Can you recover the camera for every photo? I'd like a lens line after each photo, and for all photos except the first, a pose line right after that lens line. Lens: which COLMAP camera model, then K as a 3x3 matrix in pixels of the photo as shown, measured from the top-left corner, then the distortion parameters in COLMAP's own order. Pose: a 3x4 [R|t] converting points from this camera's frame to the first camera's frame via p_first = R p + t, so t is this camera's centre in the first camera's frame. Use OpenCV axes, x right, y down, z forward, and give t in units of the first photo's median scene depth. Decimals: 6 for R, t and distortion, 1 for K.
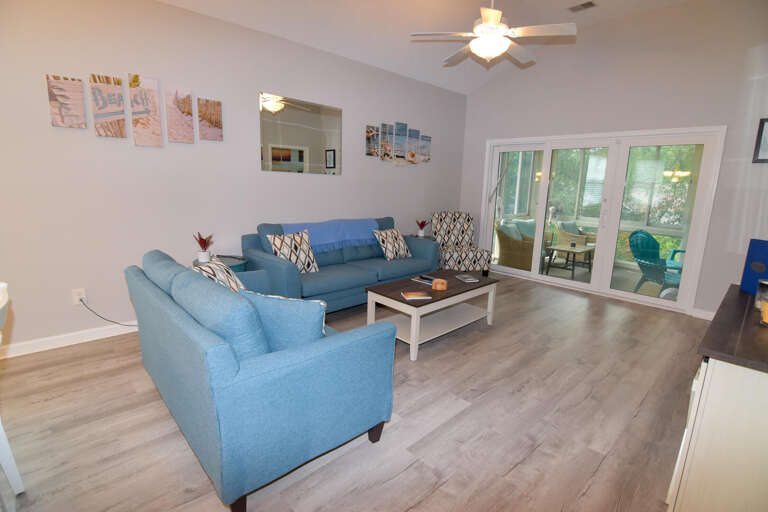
lens RADIAL K [[370.4, 0, 384.0], [0, 370.4, 256.0], [0, 0, 1]] dist [-0.022698, -0.009035]
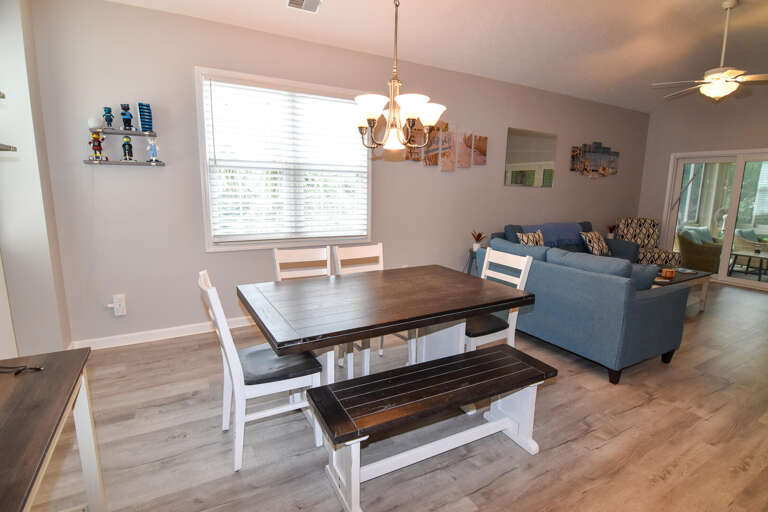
lens RADIAL K [[370.4, 0, 384.0], [0, 370.4, 256.0], [0, 0, 1]] dist [-0.022698, -0.009035]
pose [[0.964726, 0.028158, -0.261745, -0.315264], [-0.034335, 0.999229, -0.019056, 0.051562], [0.261006, 0.027371, 0.964949, -0.316944]]
